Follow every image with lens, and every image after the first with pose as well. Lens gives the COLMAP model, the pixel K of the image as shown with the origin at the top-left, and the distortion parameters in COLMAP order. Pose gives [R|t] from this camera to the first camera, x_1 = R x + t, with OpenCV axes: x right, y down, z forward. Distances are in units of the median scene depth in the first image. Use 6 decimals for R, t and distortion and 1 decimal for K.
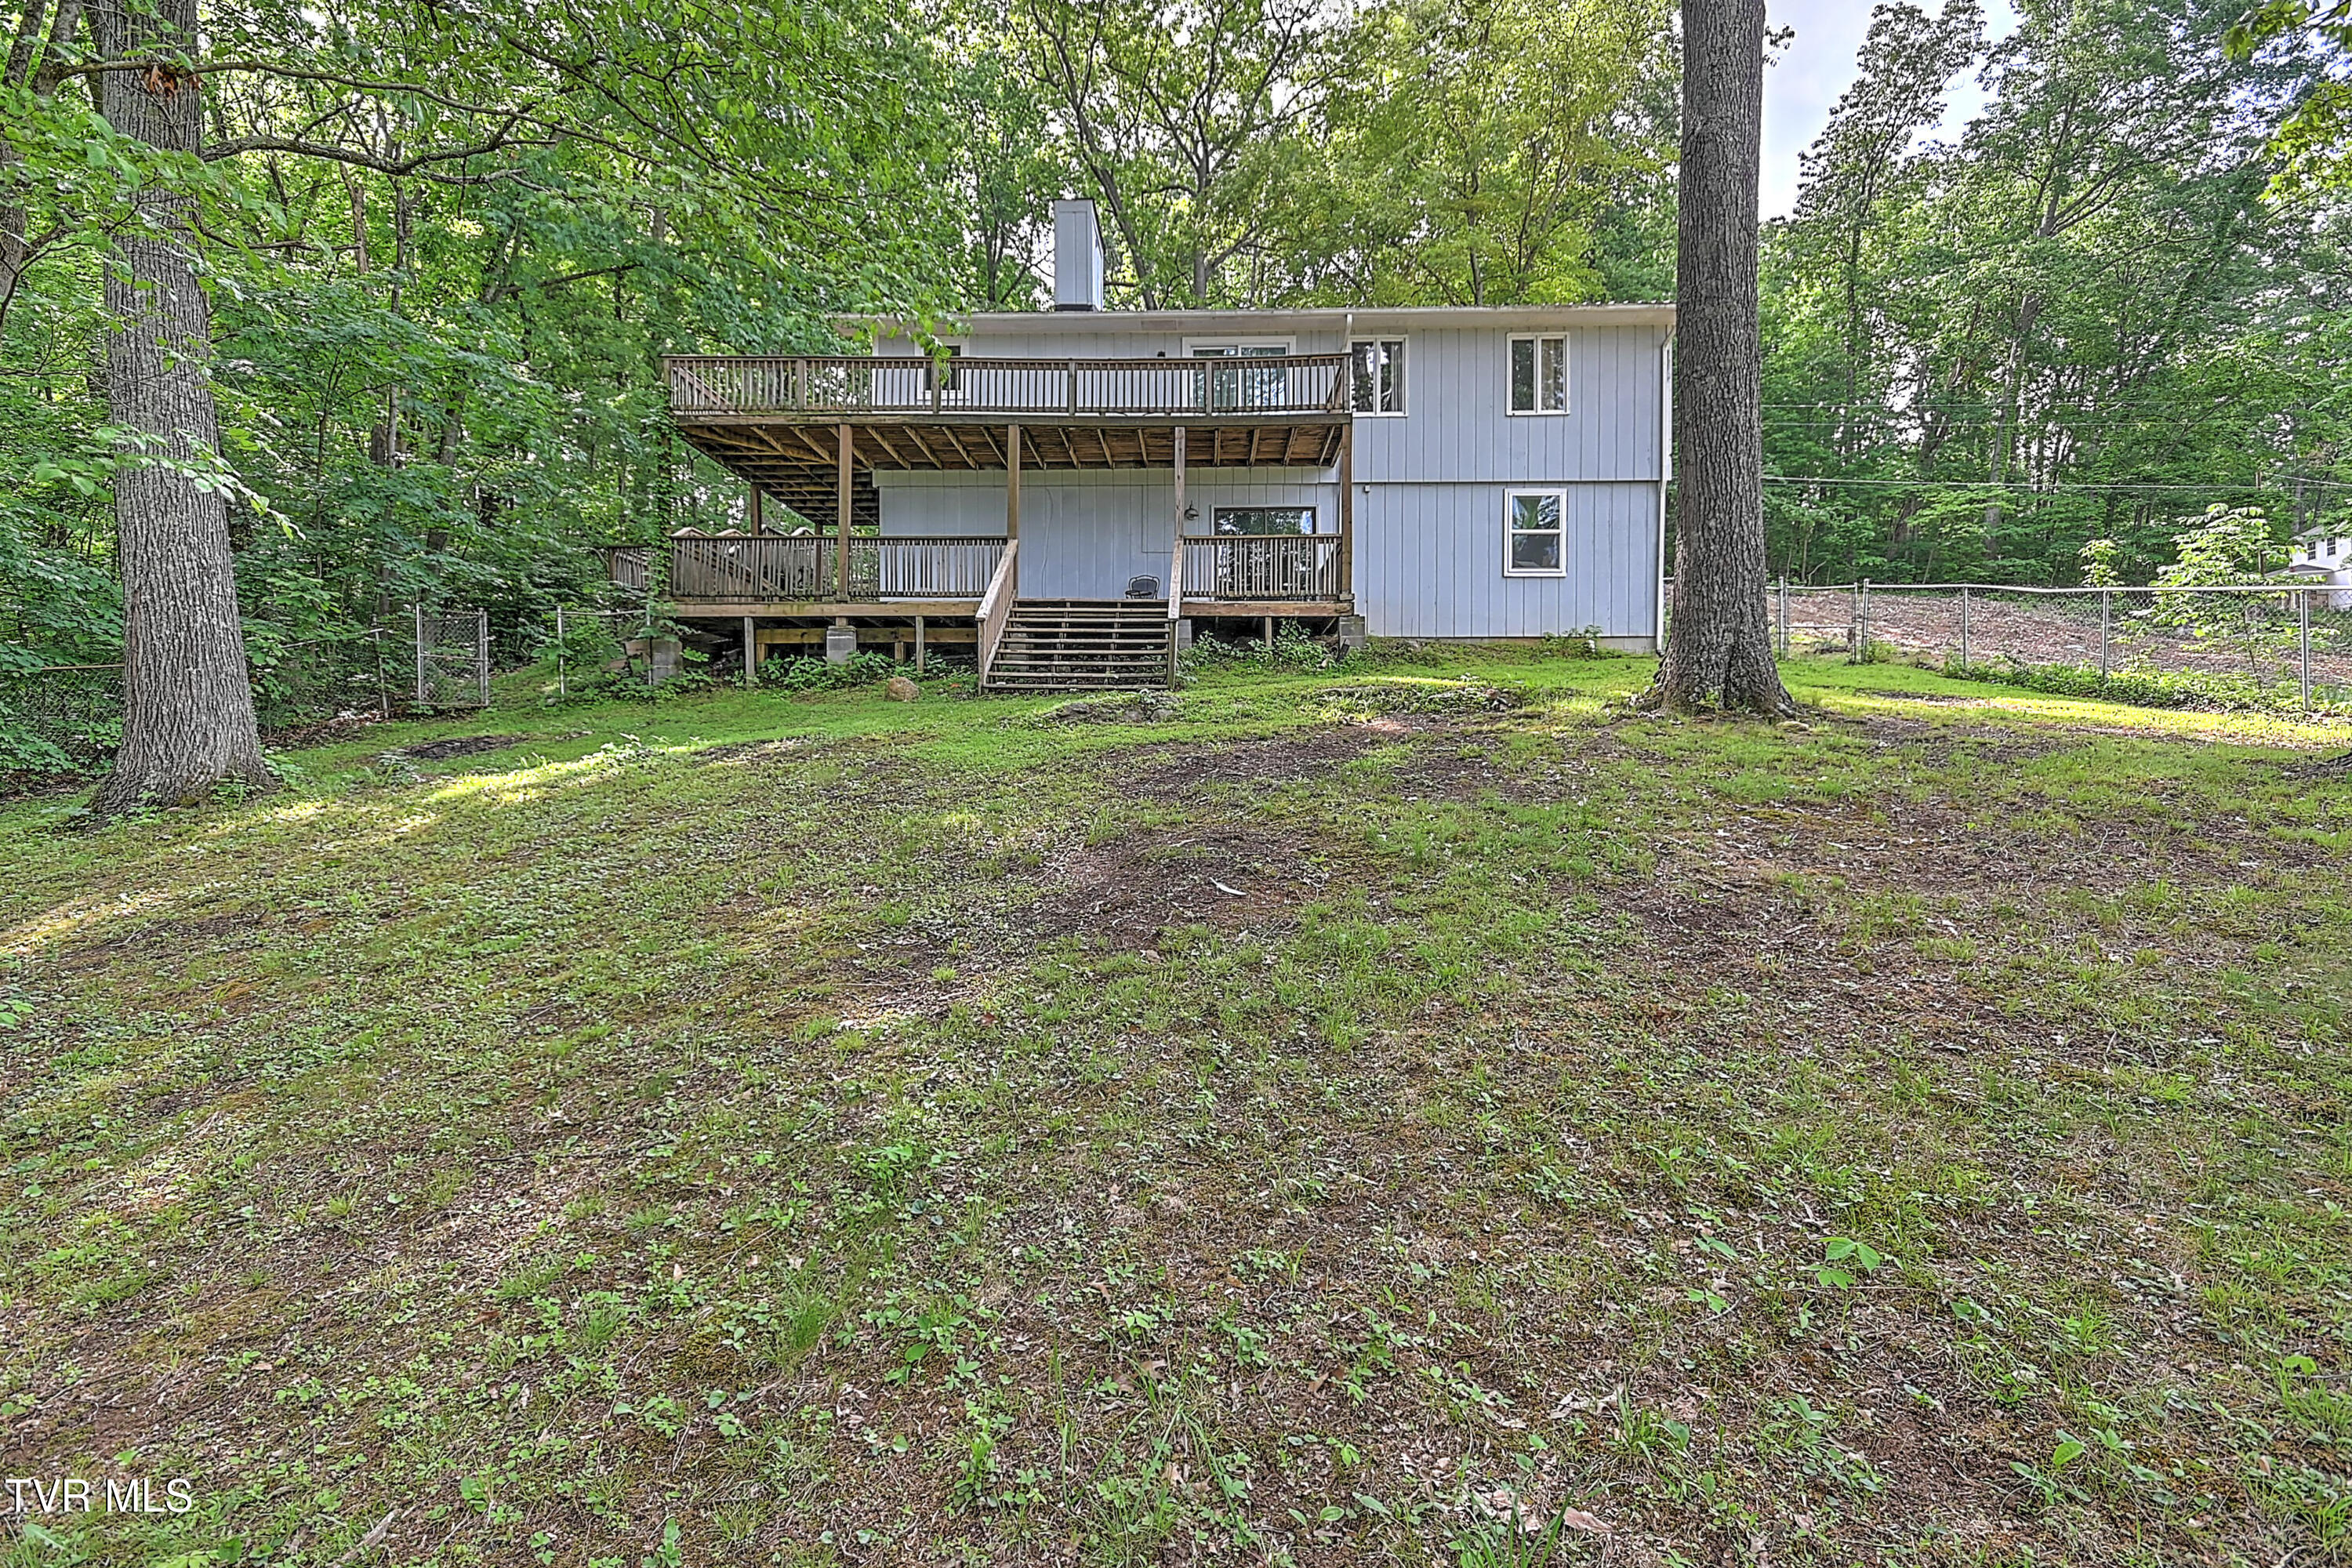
lens RADIAL K [[1069.7, 0, 1196.4], [0, 1069.7, 780.9], [0, 0, 1]] dist [0.012166, -0.000690]
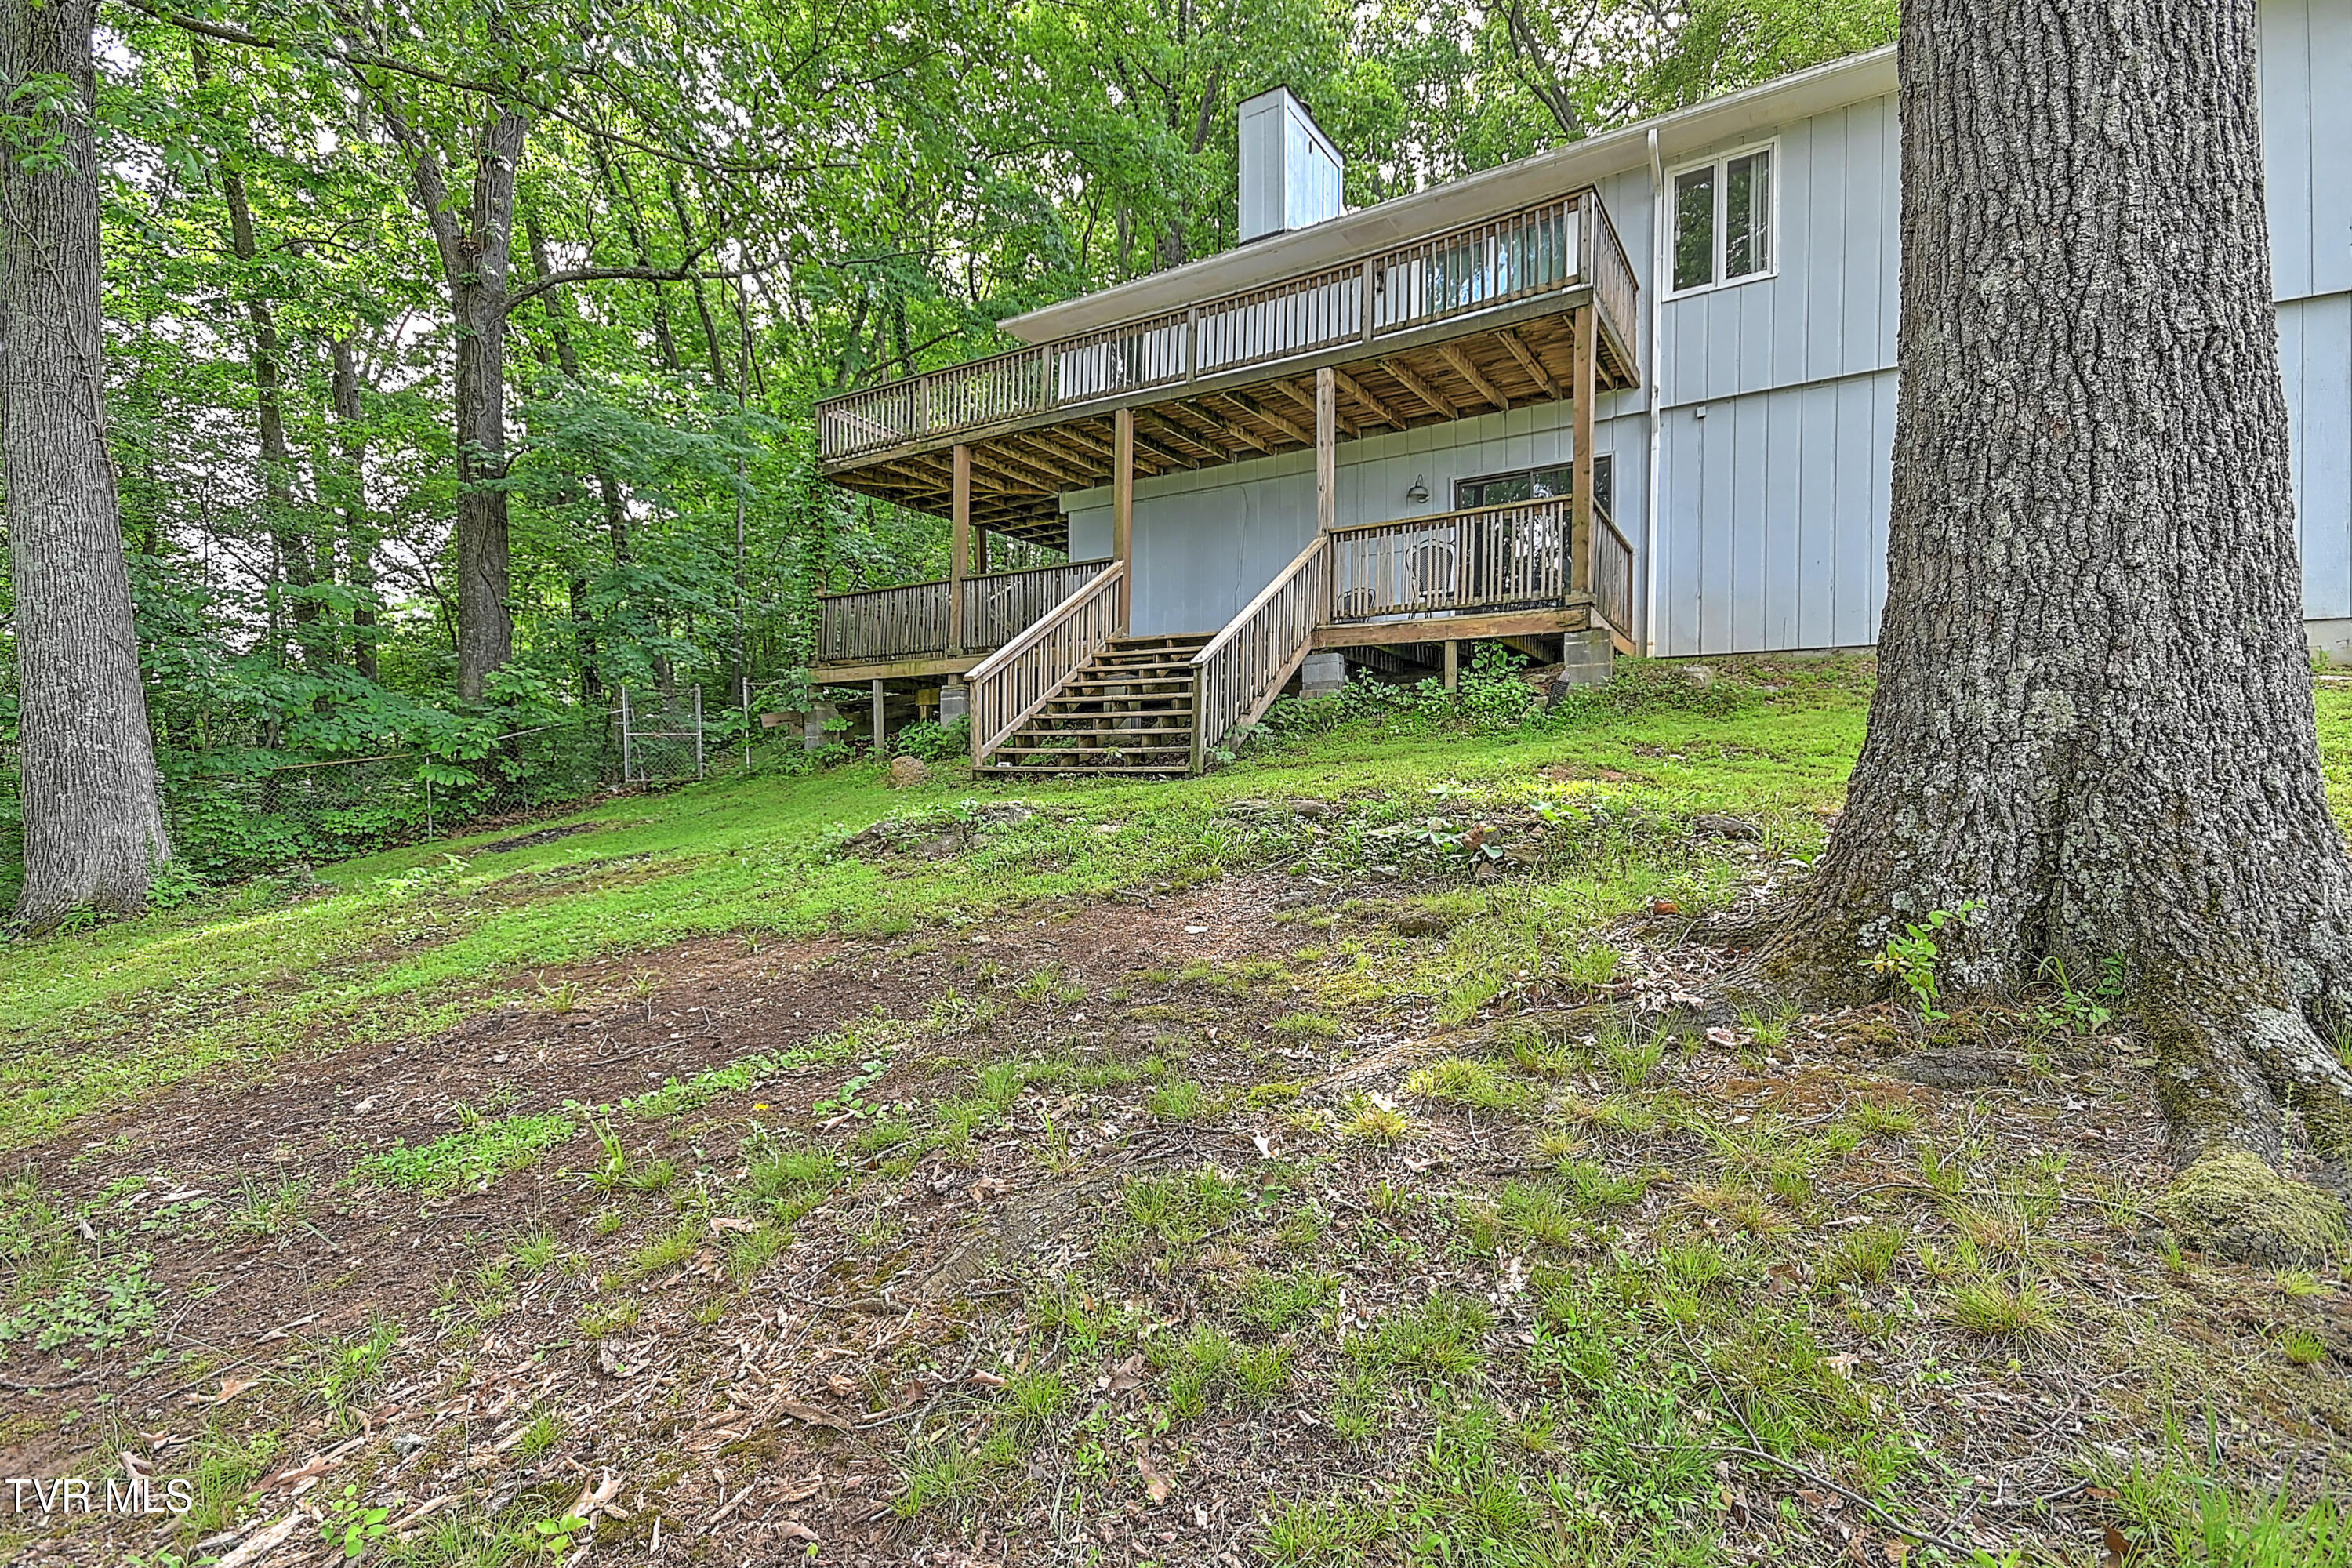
lens RADIAL K [[1069.7, 0, 1177.3], [0, 1069.7, 796.0], [0, 0, 1]] dist [0.012166, -0.000690]
pose [[0.869473, 0.005089, -0.493954, 0.235127], [-0.005244, 0.999986, 0.001073, -0.059501], [0.493952, 0.001657, 0.869487, 0.357066]]
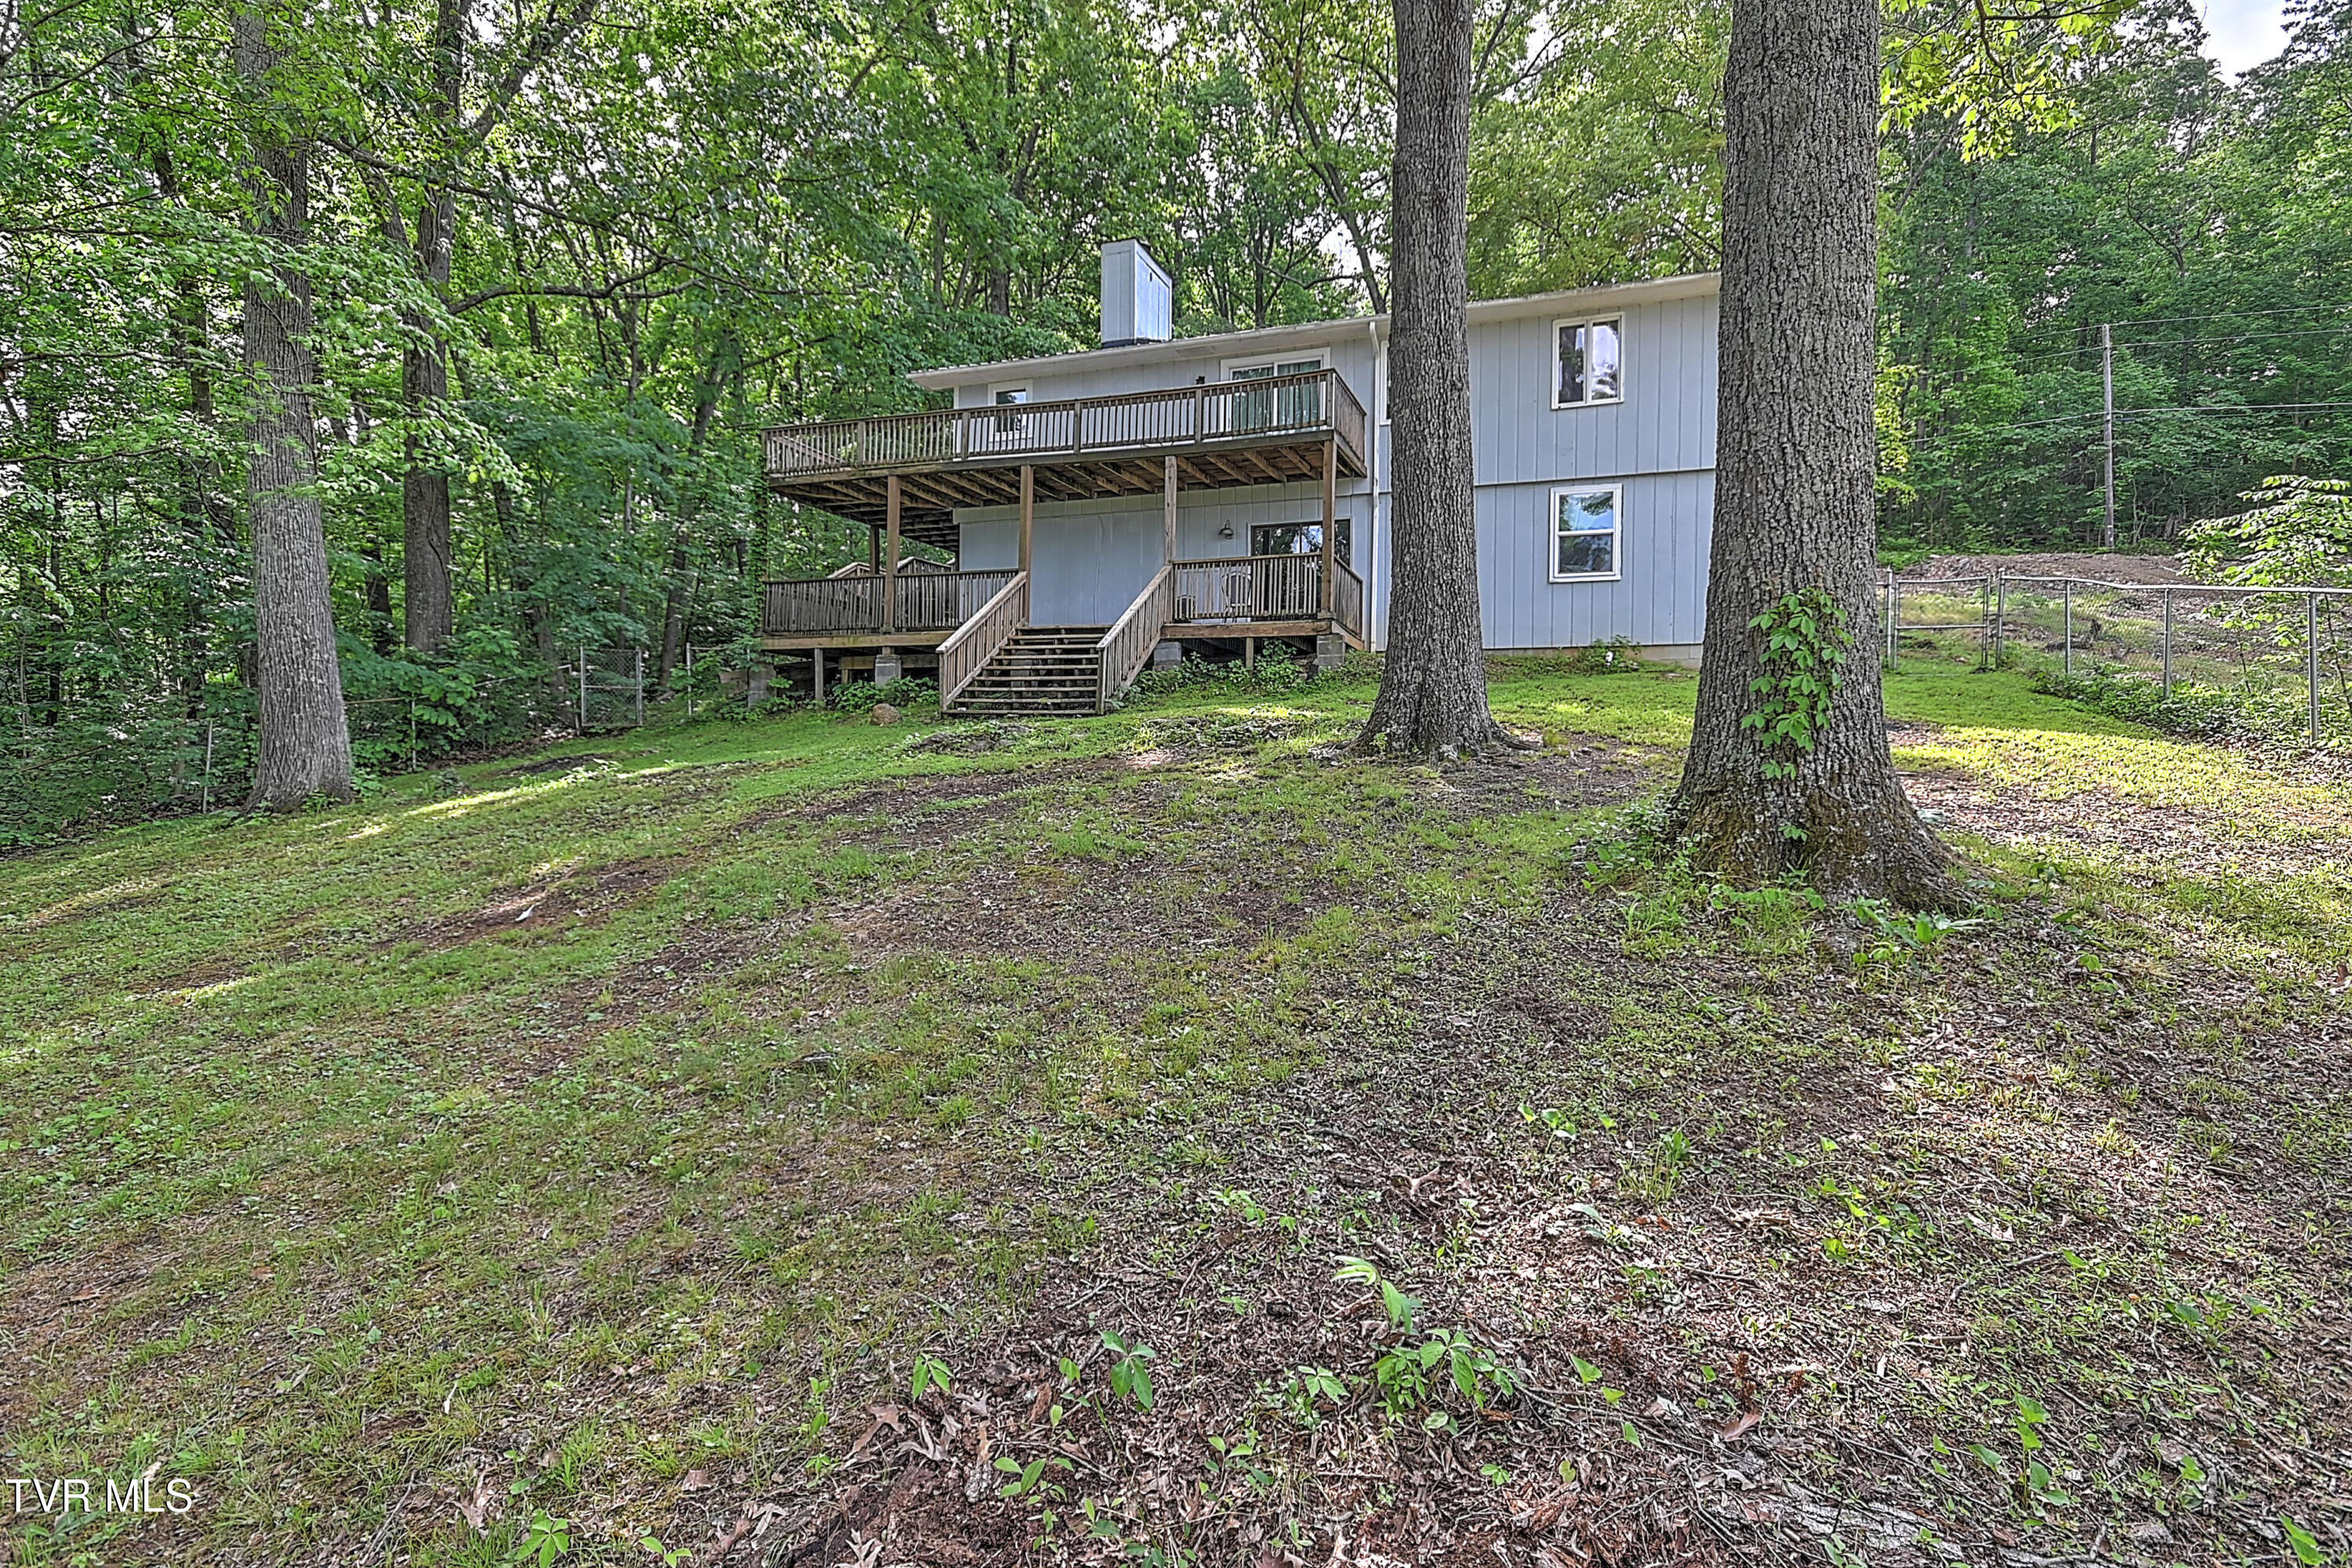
lens RADIAL K [[1103.0, 0, 1193.5], [0, 1103.0, 766.6], [0, 0, 1]] dist [0.017246, -0.000110]
pose [[0.954308, 0.009473, -0.298676, 0.320660], [-0.012827, 0.999875, -0.009271, -0.020905], [0.298550, 0.012678, 0.954310, -0.006310]]
